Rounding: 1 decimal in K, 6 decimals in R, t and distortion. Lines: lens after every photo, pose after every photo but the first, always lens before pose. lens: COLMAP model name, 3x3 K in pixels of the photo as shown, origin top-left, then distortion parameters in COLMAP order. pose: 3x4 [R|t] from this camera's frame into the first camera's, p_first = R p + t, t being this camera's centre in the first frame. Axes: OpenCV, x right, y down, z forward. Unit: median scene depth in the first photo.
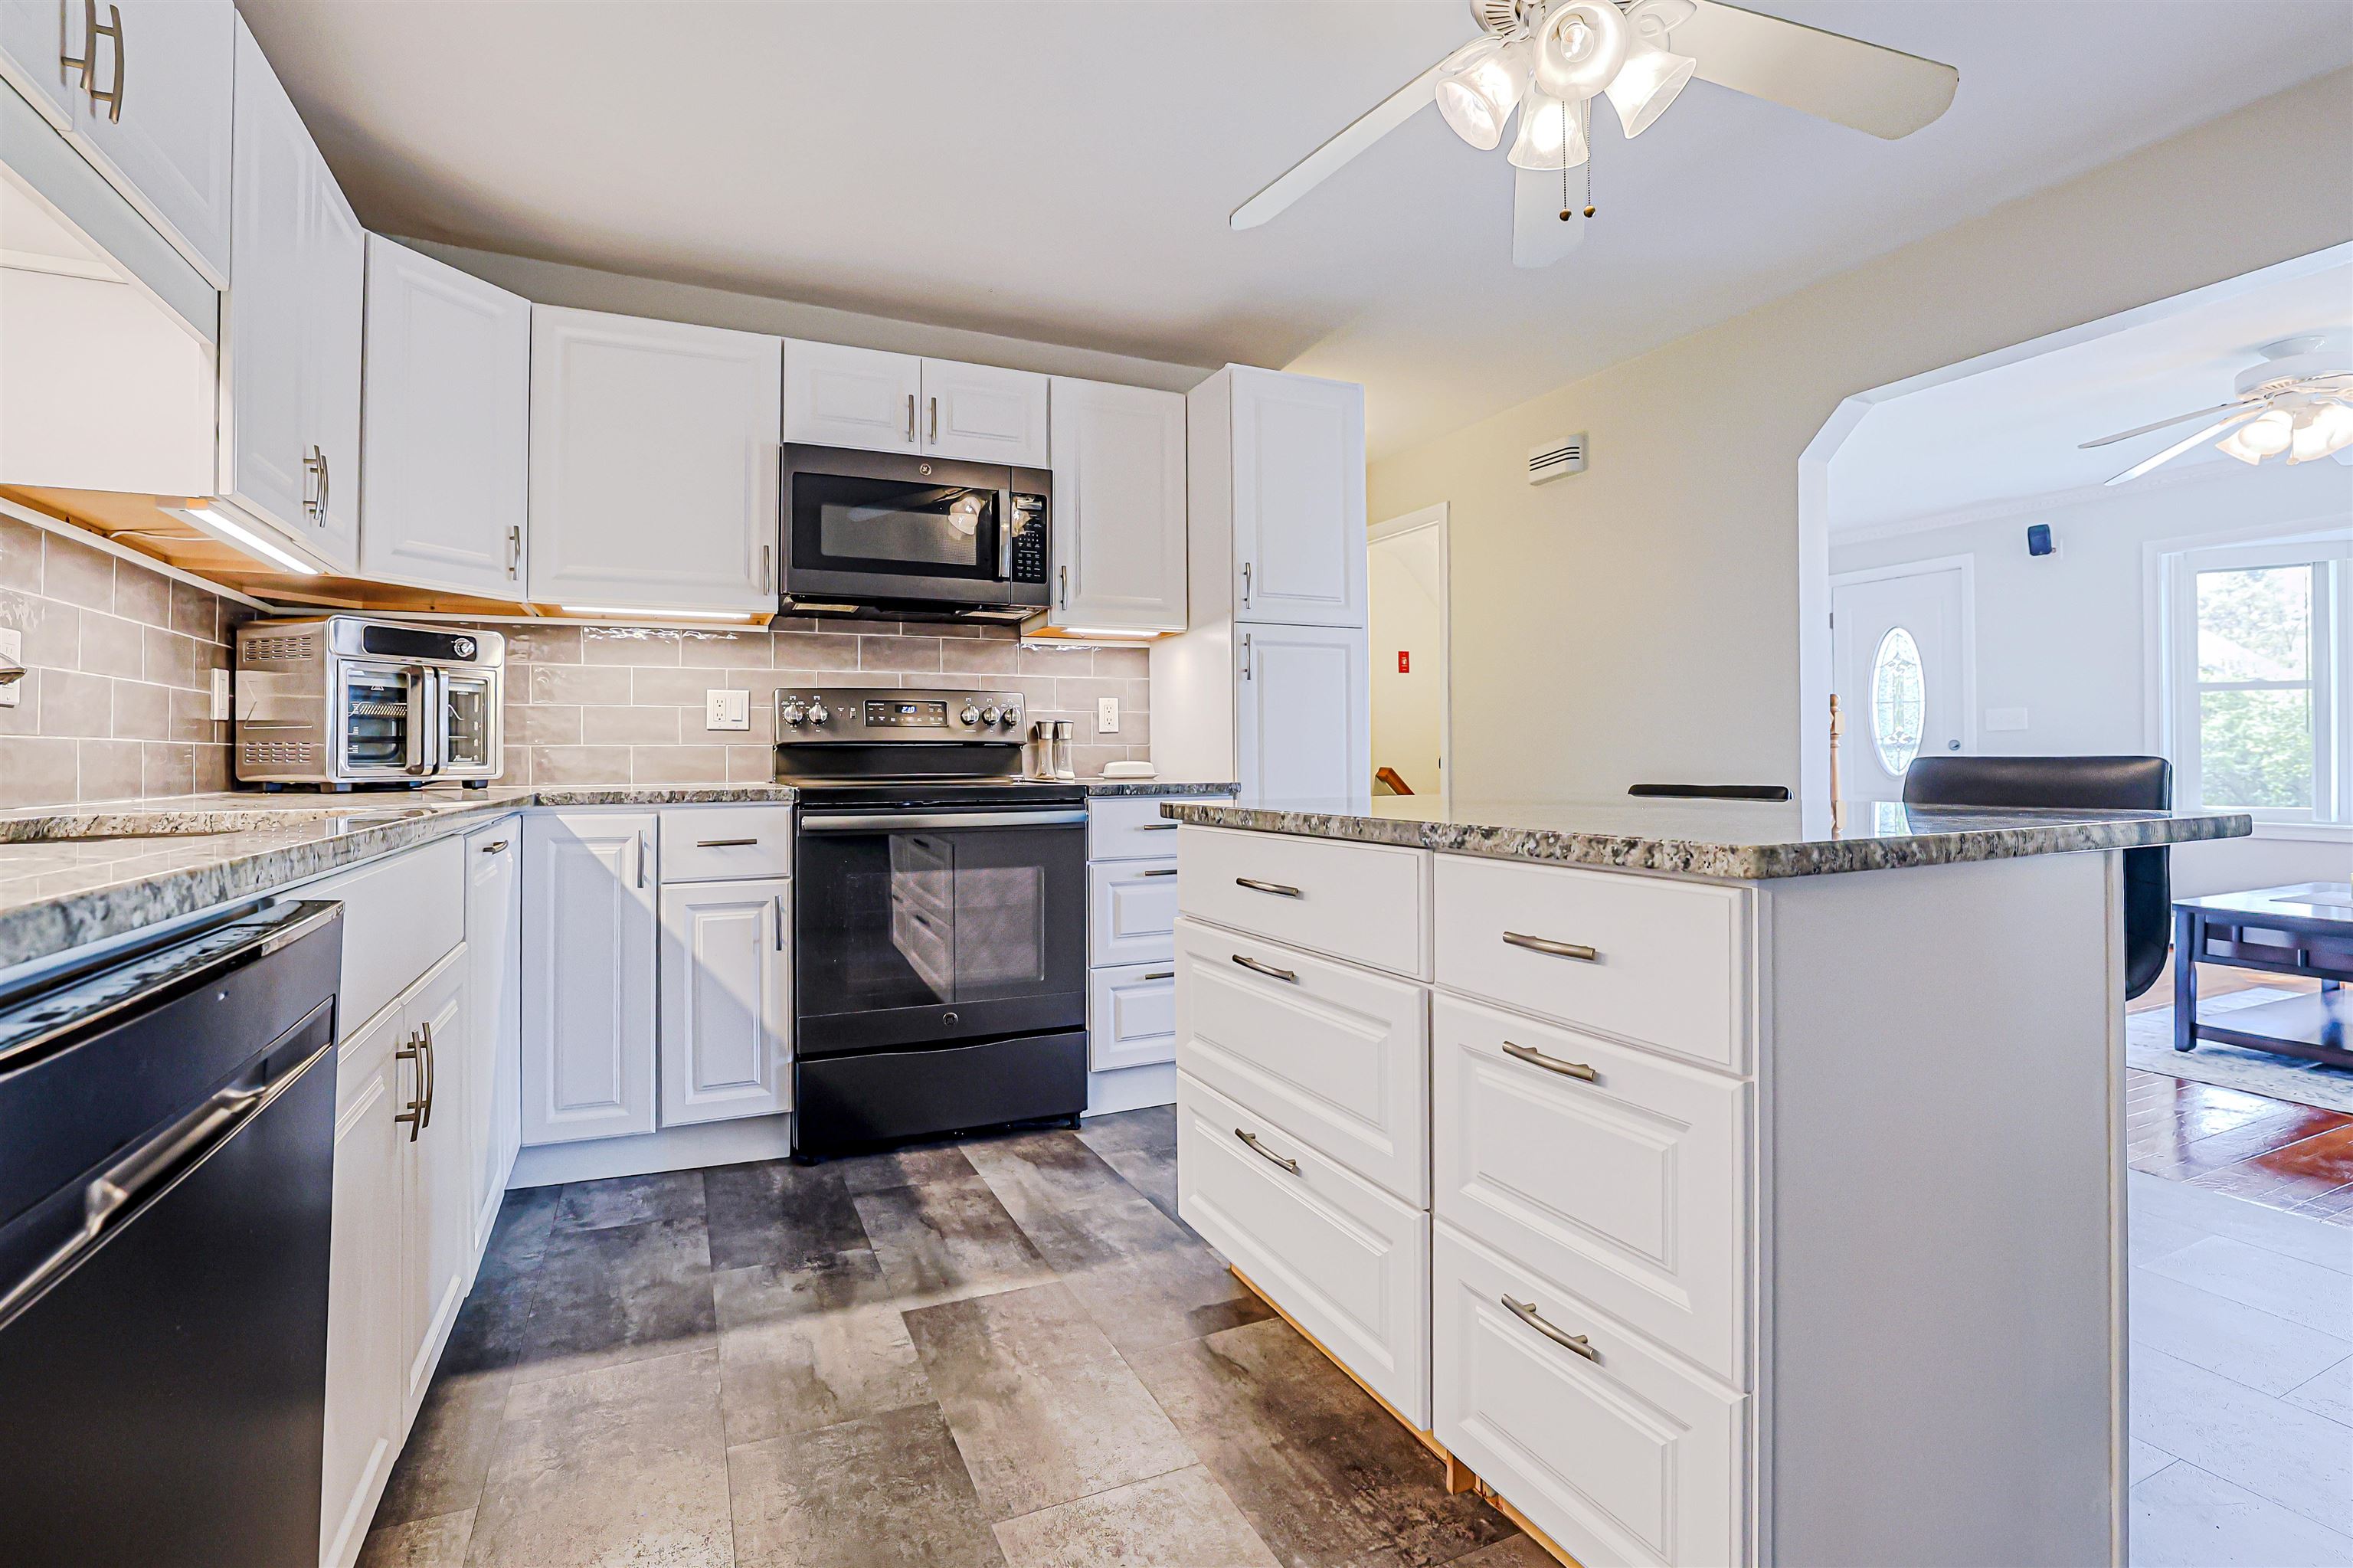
lens RADIAL K [[1090.3, 0, 1174.6], [0, 1090.3, 740.4], [0, 0, 1]] dist [-0.027186, 0.000588]
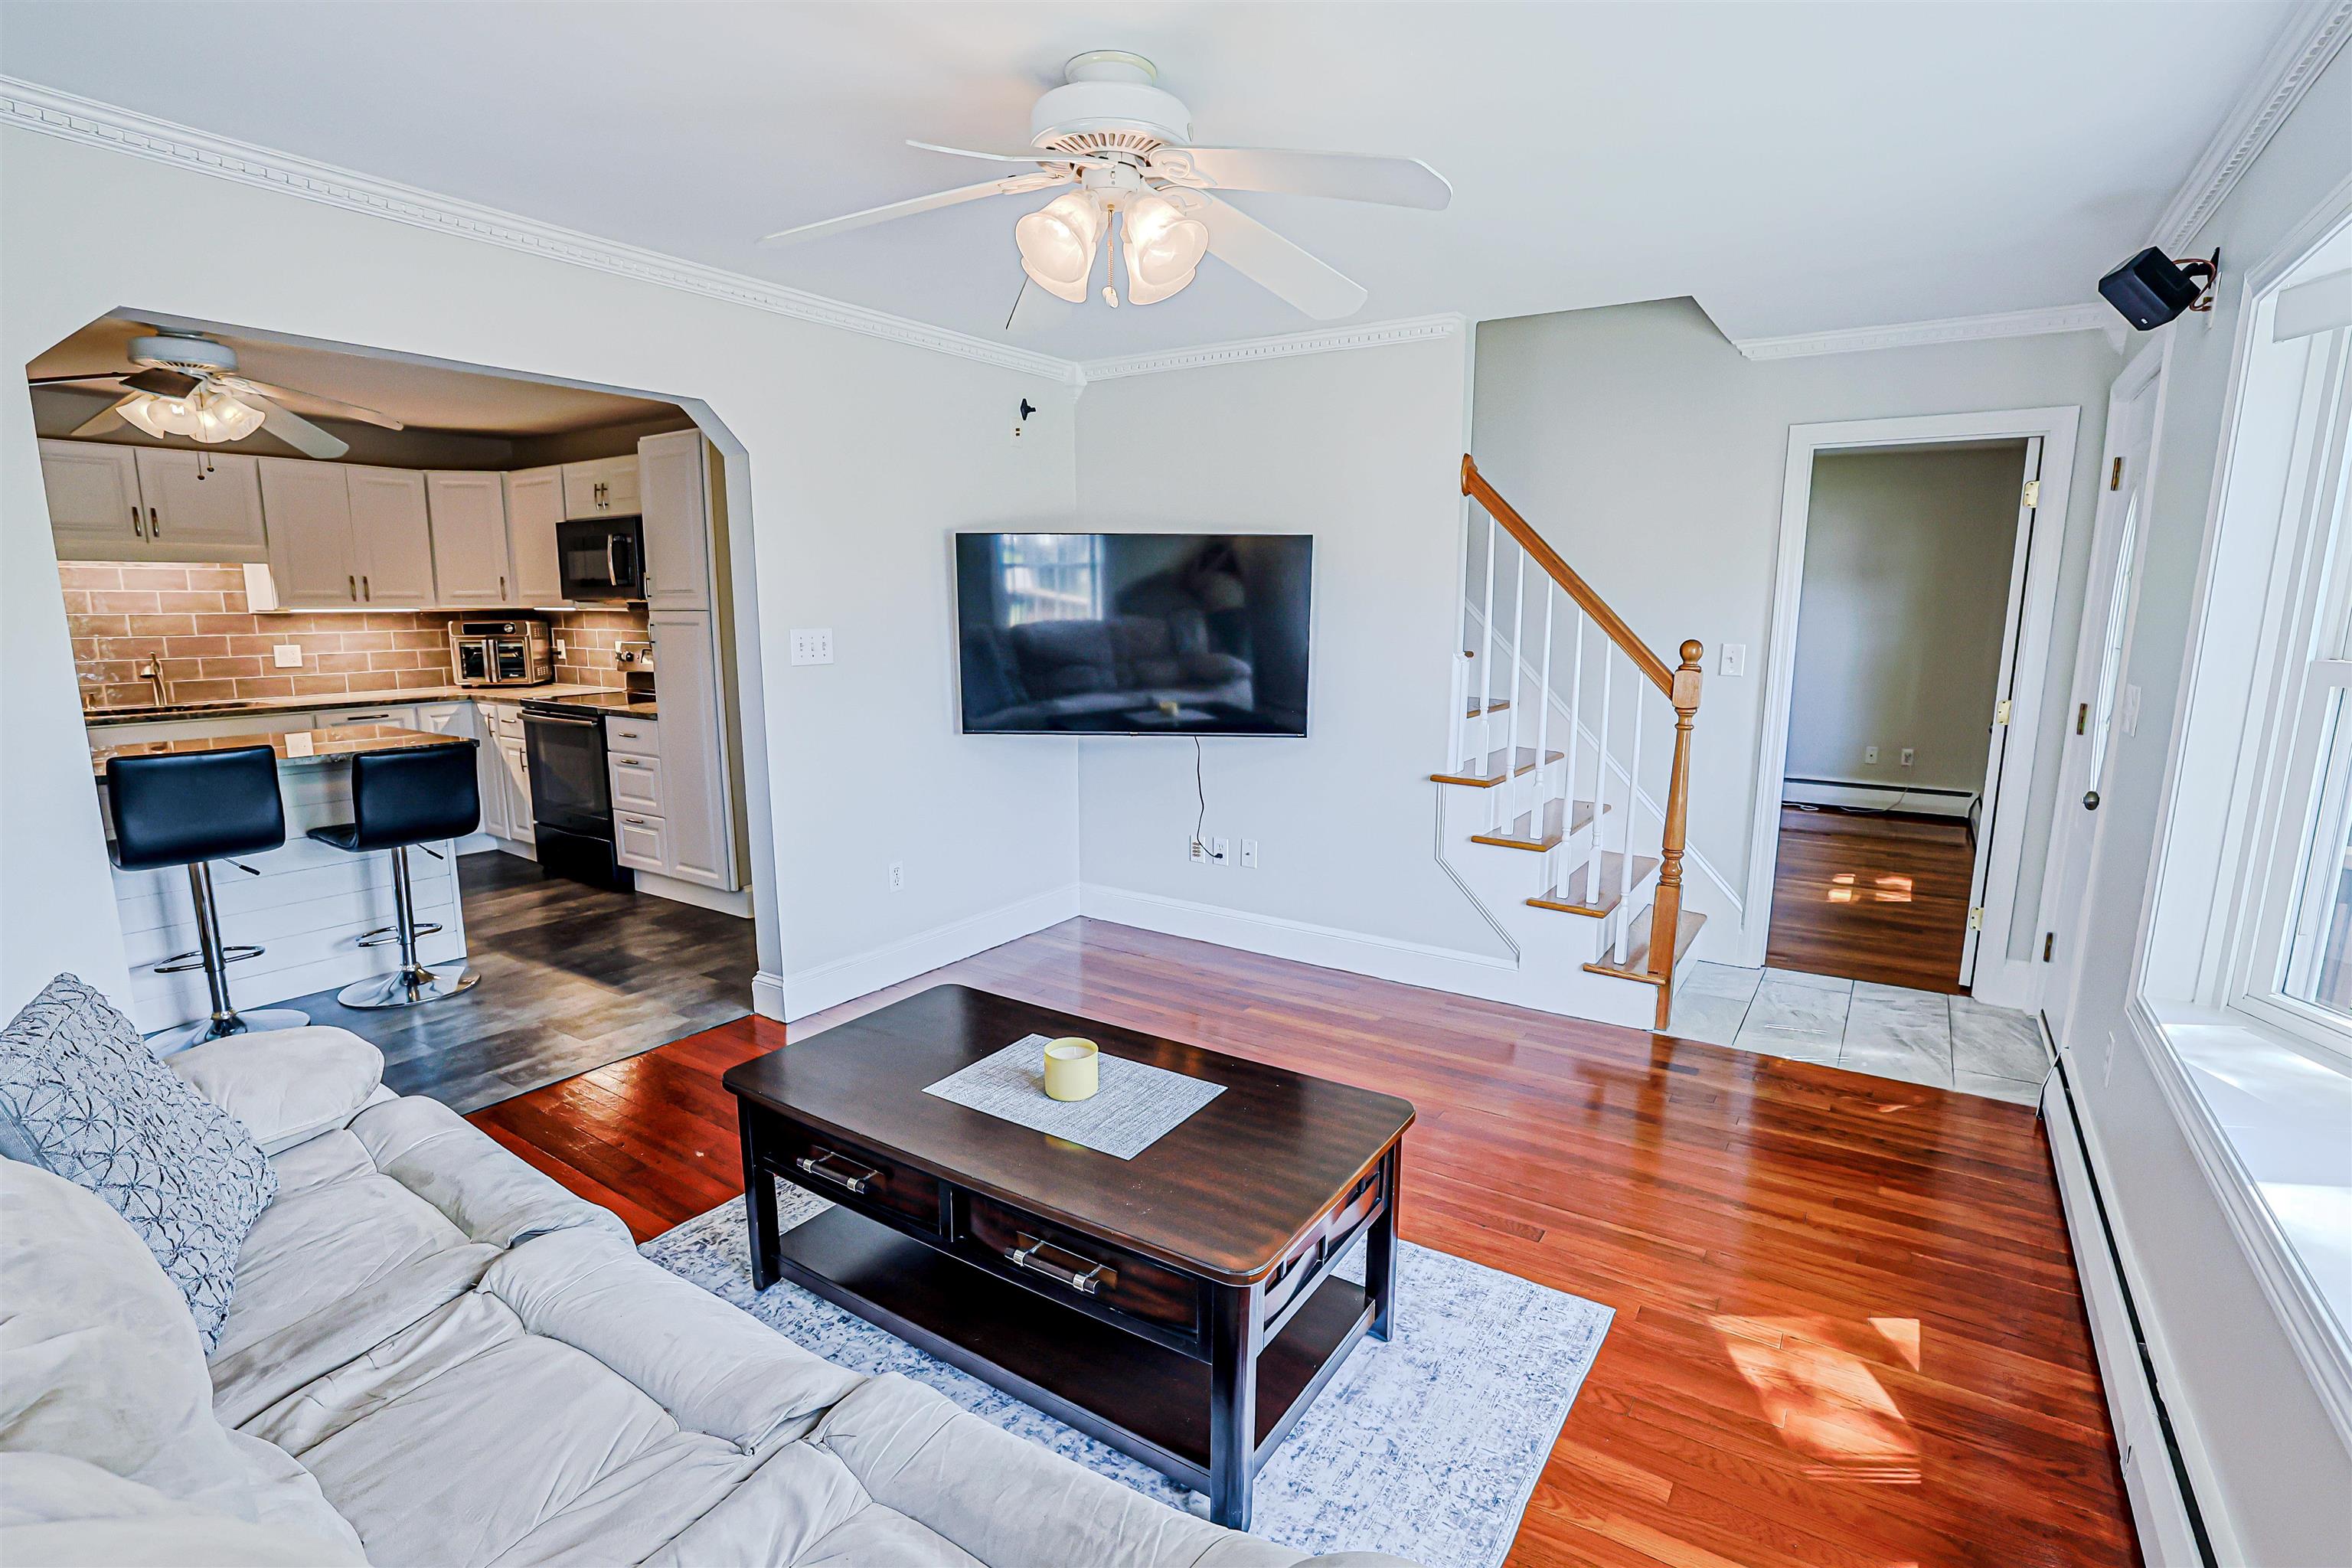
lens RADIAL K [[1104.9, 0, 1175.7], [0, 1104.9, 793.7], [0, 0, 1]] dist [-0.070157, 0.033784]
pose [[0.524276, 0.155708, -0.837192, 1.082070], [0.005856, 0.982458, 0.186394, -0.081891], [0.851529, -0.102625, 0.514167, 0.491428]]
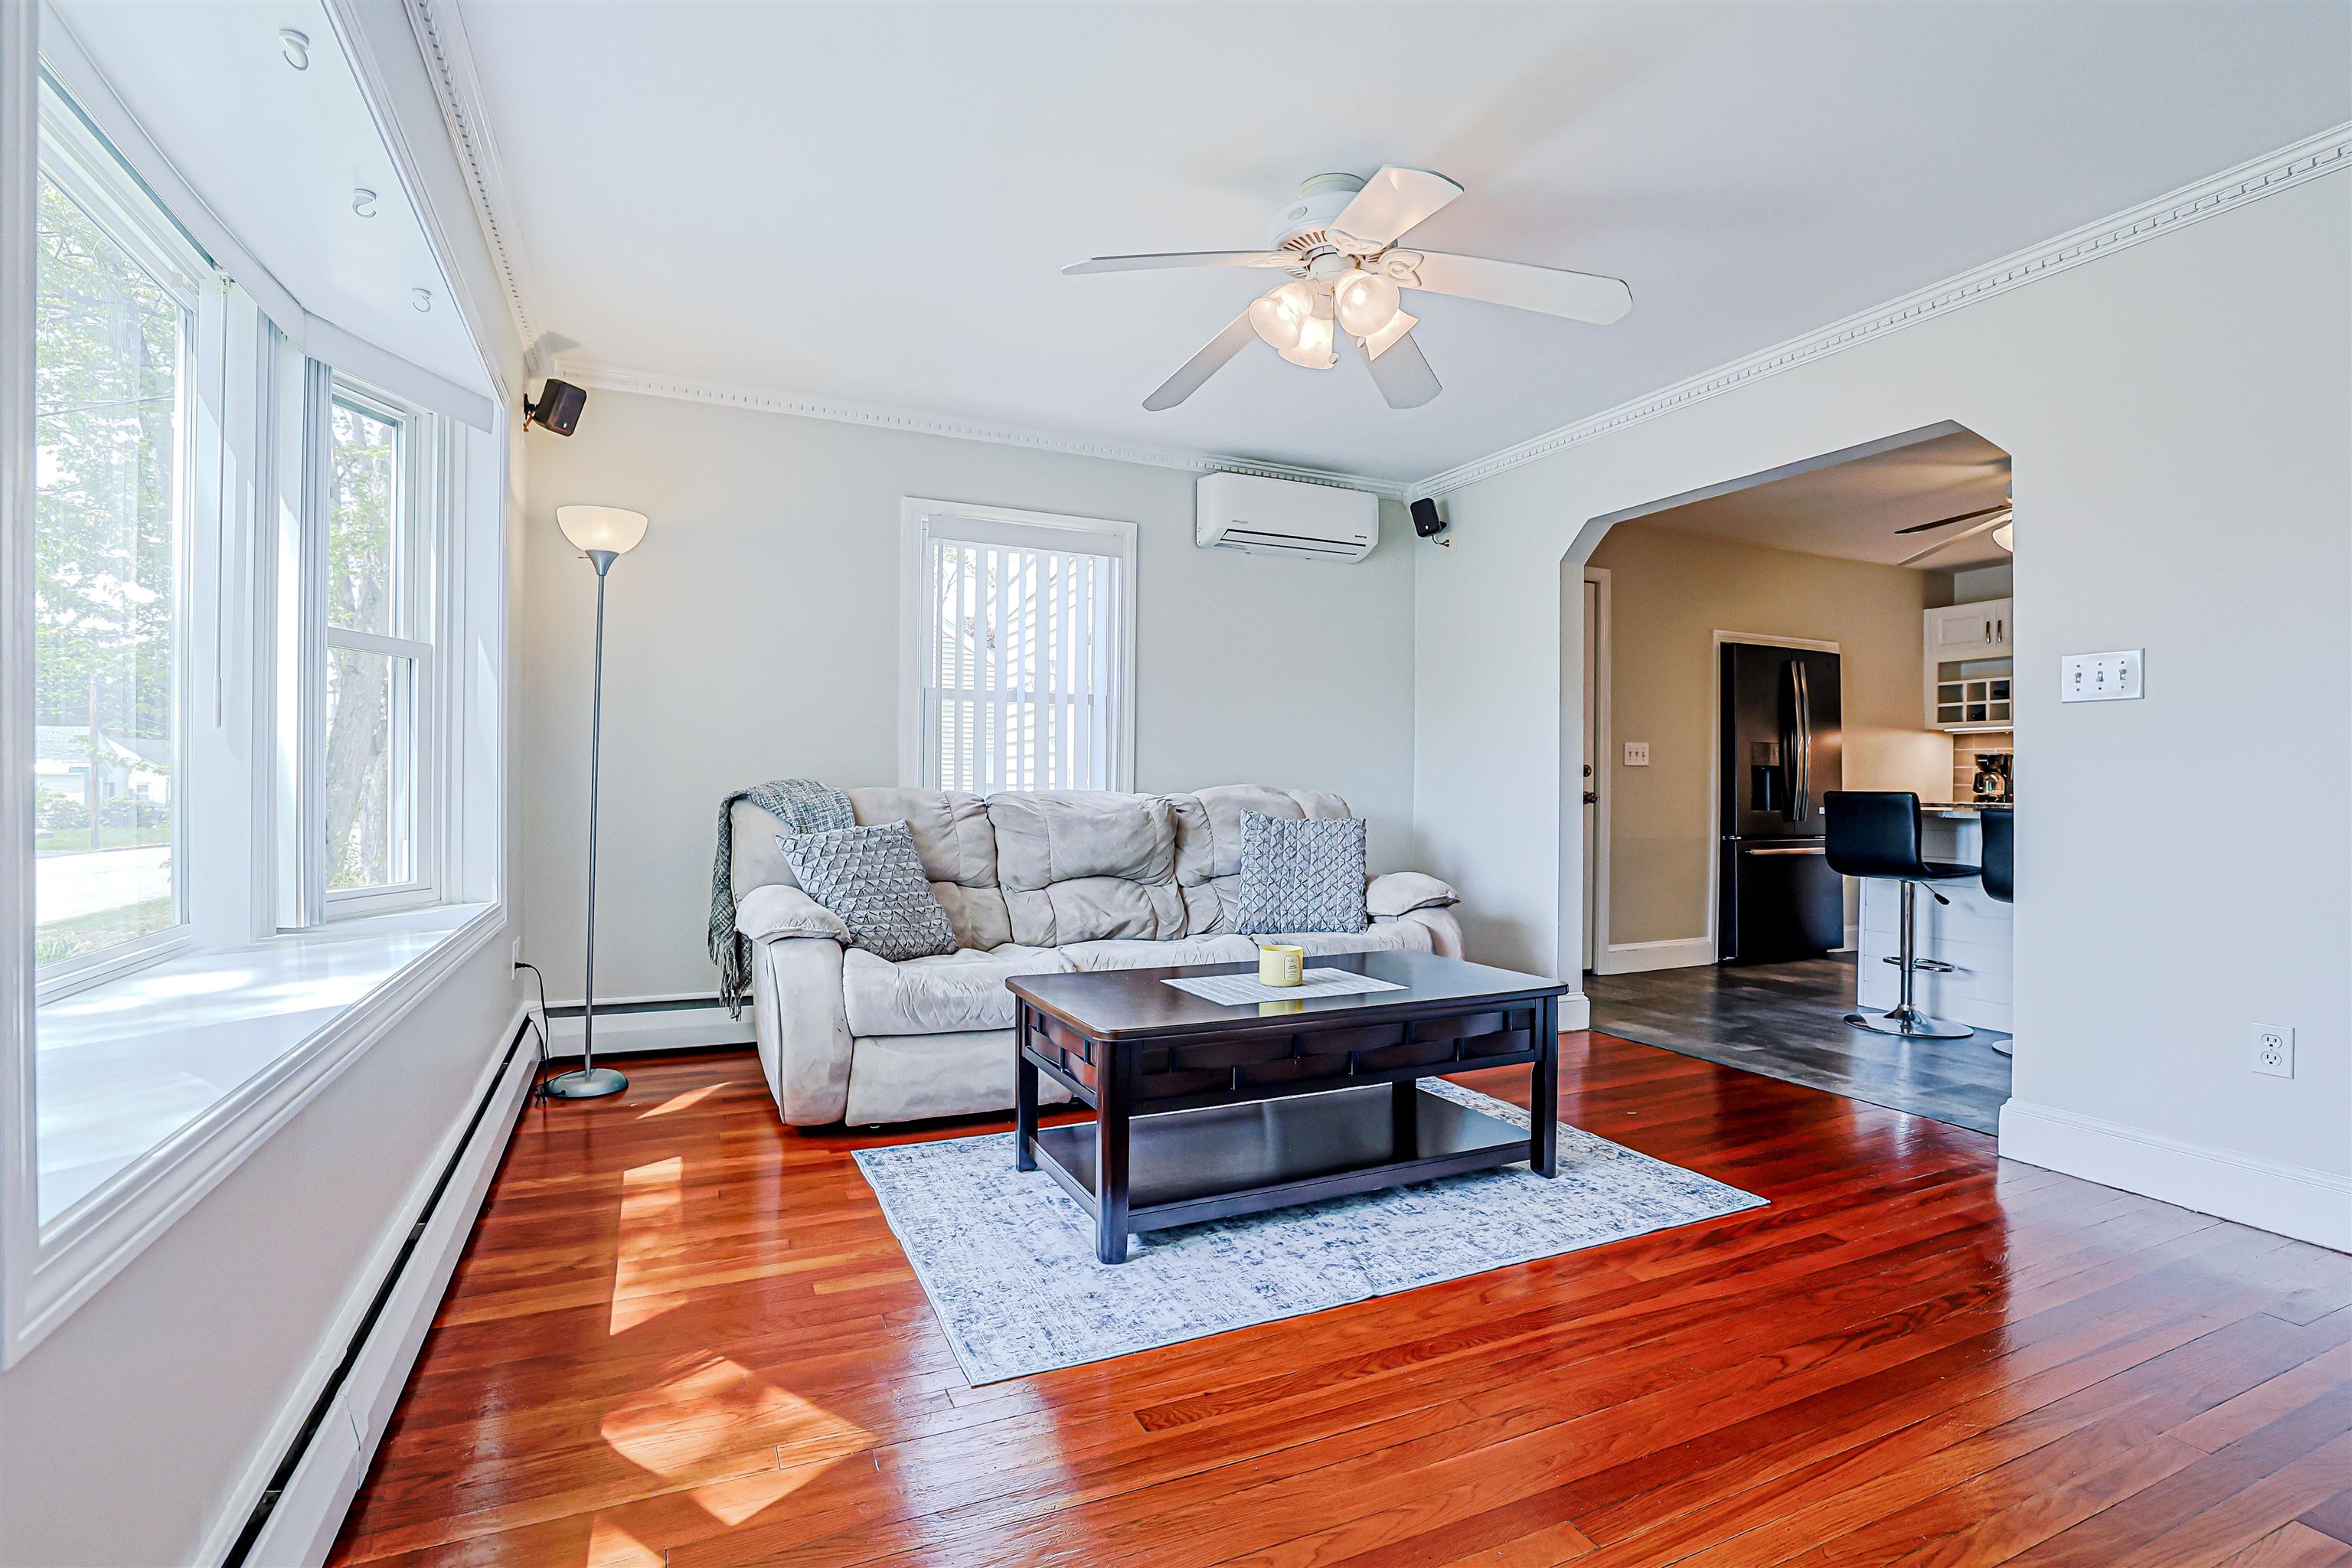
lens RADIAL K [[1104.9, 0, 1175.7], [0, 1104.9, 793.7], [0, 0, 1]] dist [-0.070157, 0.033784]
pose [[-0.999998, -0.000805, -0.002055, 0.790957], [-0.000764, 0.999807, -0.019623, 0.024733], [0.002070, -0.019622, -0.999805, 1.159230]]
